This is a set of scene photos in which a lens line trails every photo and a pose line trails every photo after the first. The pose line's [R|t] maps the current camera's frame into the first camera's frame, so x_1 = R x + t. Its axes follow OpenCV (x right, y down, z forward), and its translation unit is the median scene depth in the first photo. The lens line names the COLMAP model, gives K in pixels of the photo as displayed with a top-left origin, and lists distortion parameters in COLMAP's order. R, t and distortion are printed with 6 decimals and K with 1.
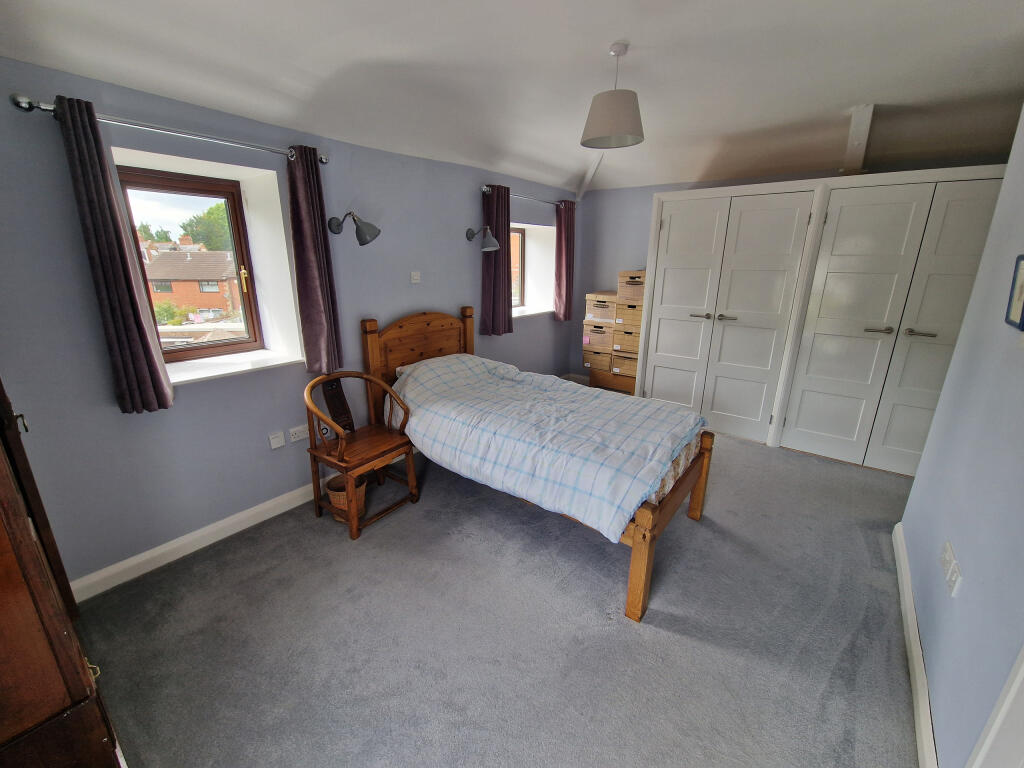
lens RADIAL K [[425.3, 0, 507.6], [0, 425.3, 381.0], [0, 0, 1]] dist [-0.001895, -0.000460]
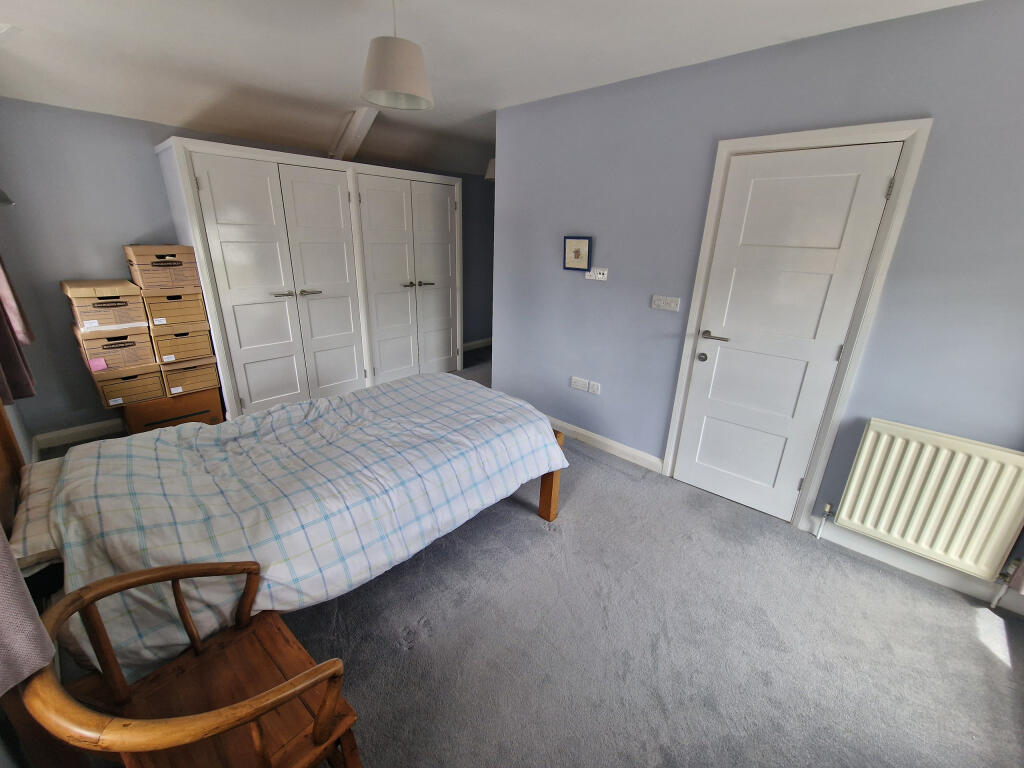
lens RADIAL K [[418.0, 0, 512.8], [0, 418.0, 373.6], [0, 0, 1]] dist [0.001500, 0.000081]
pose [[0.091006, -0.320557, 0.942847, -0.401961], [0.252609, 0.923241, 0.289509, -0.132584], [-0.963279, 0.211825, 0.164996, 0.416813]]
